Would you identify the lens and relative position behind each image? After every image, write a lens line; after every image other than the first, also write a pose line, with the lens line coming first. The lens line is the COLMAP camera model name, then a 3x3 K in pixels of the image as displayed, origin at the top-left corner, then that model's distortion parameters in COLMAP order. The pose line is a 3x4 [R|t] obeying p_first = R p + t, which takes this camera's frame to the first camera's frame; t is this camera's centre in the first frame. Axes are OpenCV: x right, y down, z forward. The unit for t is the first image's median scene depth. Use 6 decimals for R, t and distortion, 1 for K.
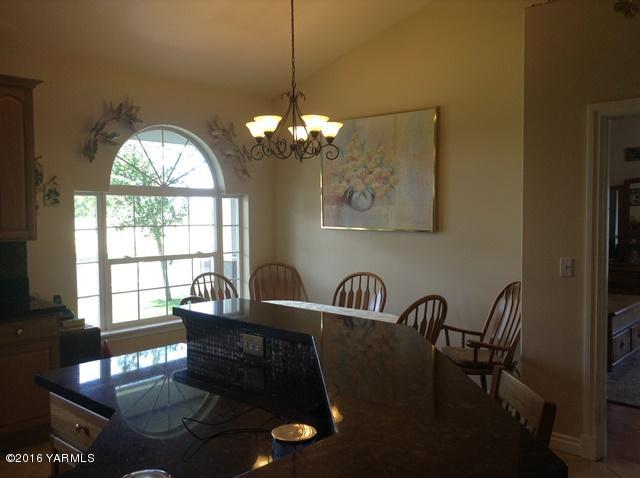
lens RADIAL K [[577.4, 0, 316.9], [0, 577.4, 238.9], [0, 0, 1]] dist [0.140514, -0.230734]
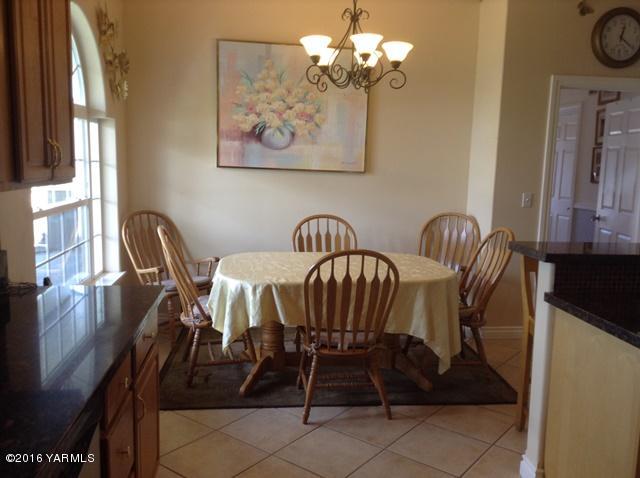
lens RADIAL K [[577.4, 0, 316.9], [0, 577.4, 238.9], [0, 0, 1]] dist [0.140514, -0.230734]
pose [[0.651639, -0.077905, 0.754518, -0.596940], [0.002941, 0.994964, 0.100191, 0.001327], [-0.758523, -0.063069, 0.648587, 0.347330]]
